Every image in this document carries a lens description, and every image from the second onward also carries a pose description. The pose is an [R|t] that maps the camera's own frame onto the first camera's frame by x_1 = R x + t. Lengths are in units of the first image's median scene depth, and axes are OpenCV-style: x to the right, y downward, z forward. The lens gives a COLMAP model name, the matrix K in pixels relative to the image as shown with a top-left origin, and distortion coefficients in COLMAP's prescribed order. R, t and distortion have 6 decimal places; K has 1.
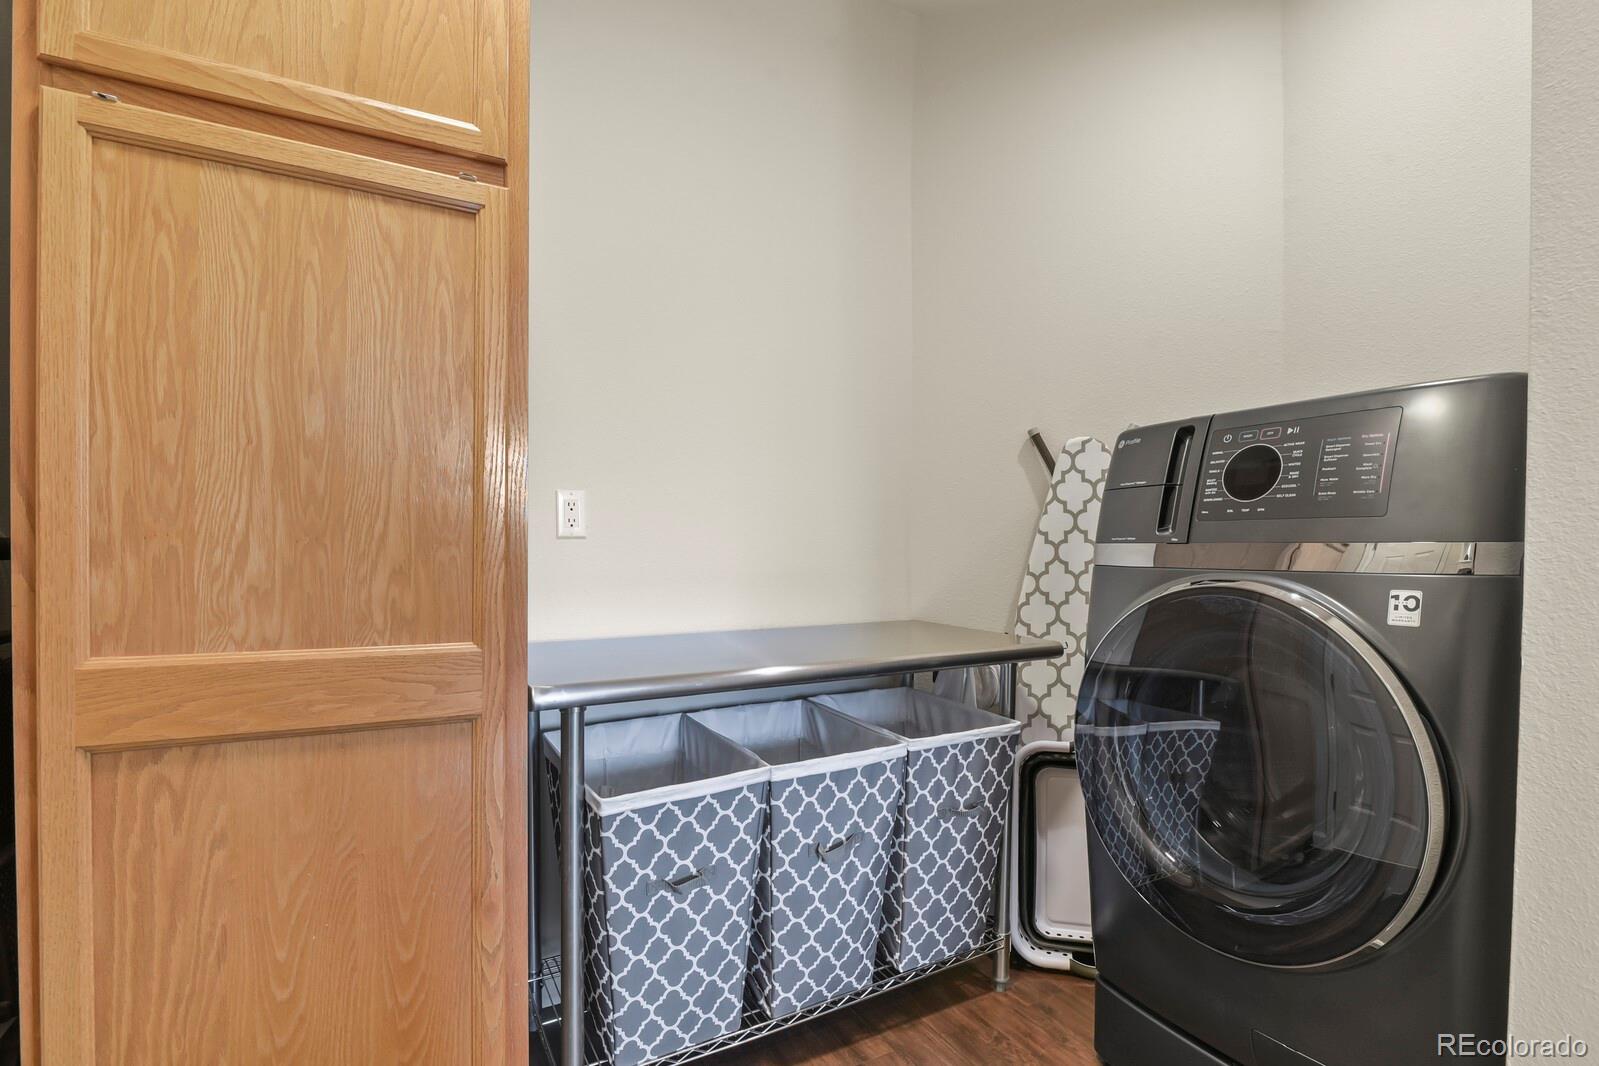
lens RADIAL K [[774.8, 0, 796.9], [0, 774.8, 534.9], [0, 0, 1]] dist [-0.008143, -0.005279]
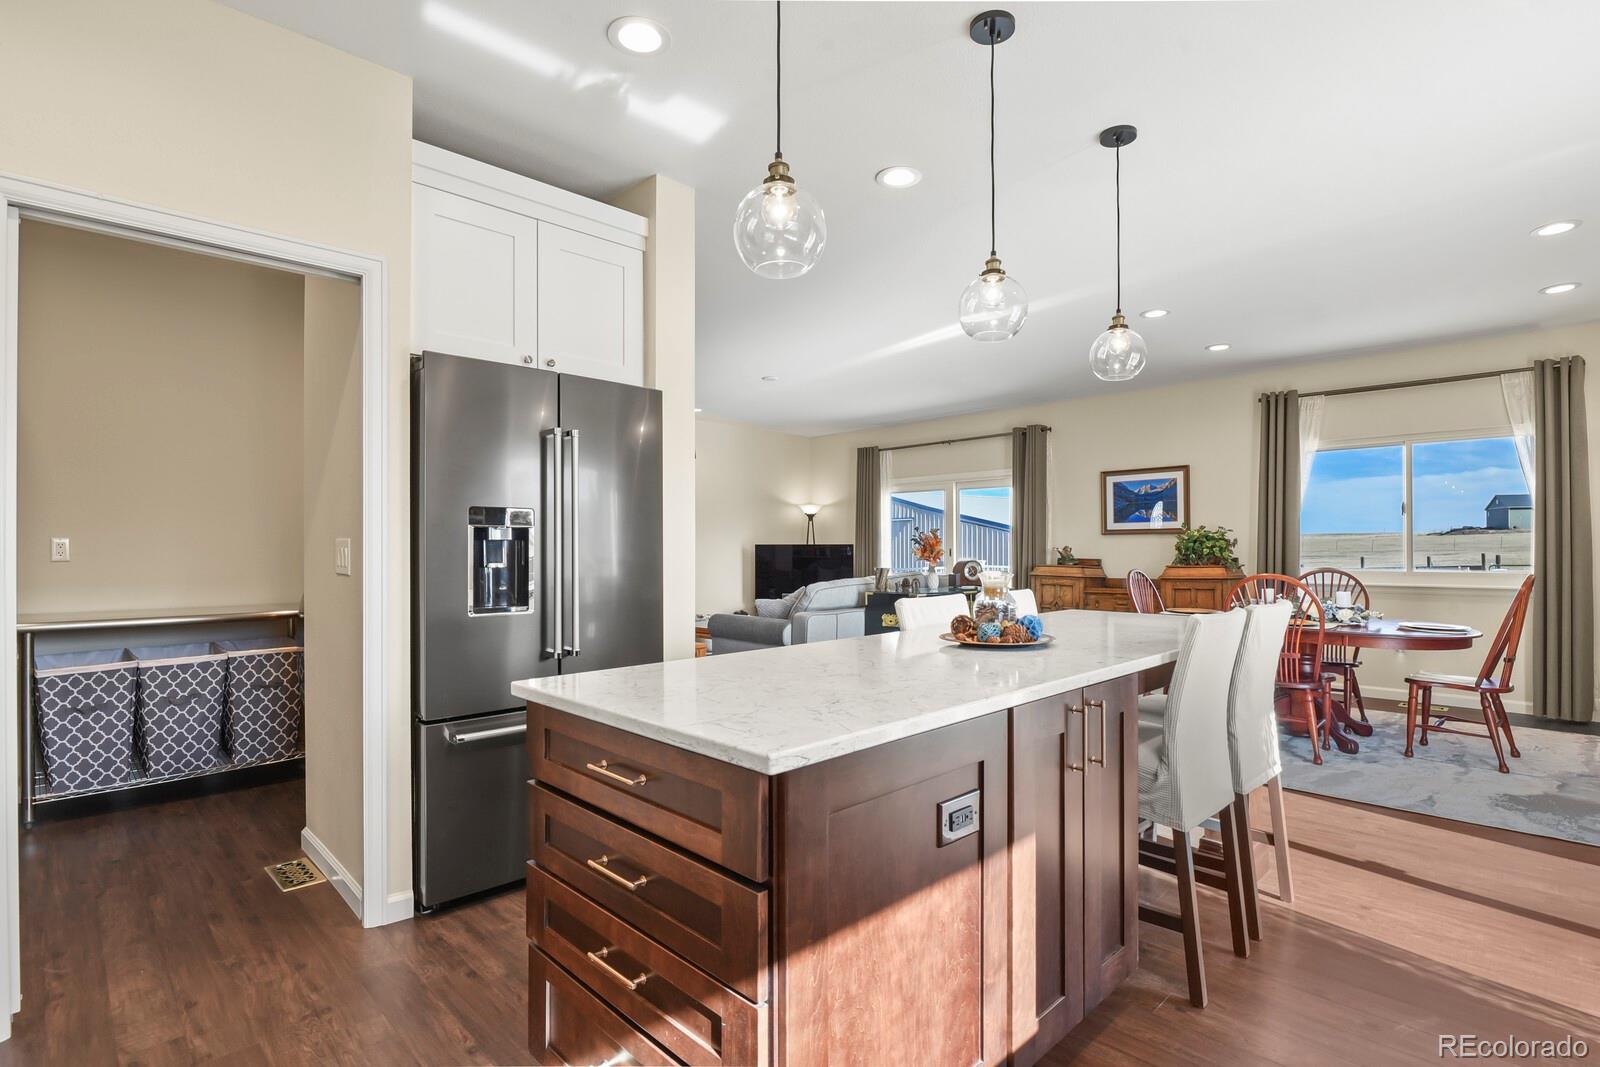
lens RADIAL K [[775.3, 0, 801.8], [0, 775.3, 534.7], [0, 0, 1]] dist [-0.008143, -0.005279]
pose [[0.962240, -0.001557, 0.272200, 1.206006], [0.006617, 0.999822, -0.017674, -0.023140], [-0.272124, 0.018808, 0.962078, -1.690982]]
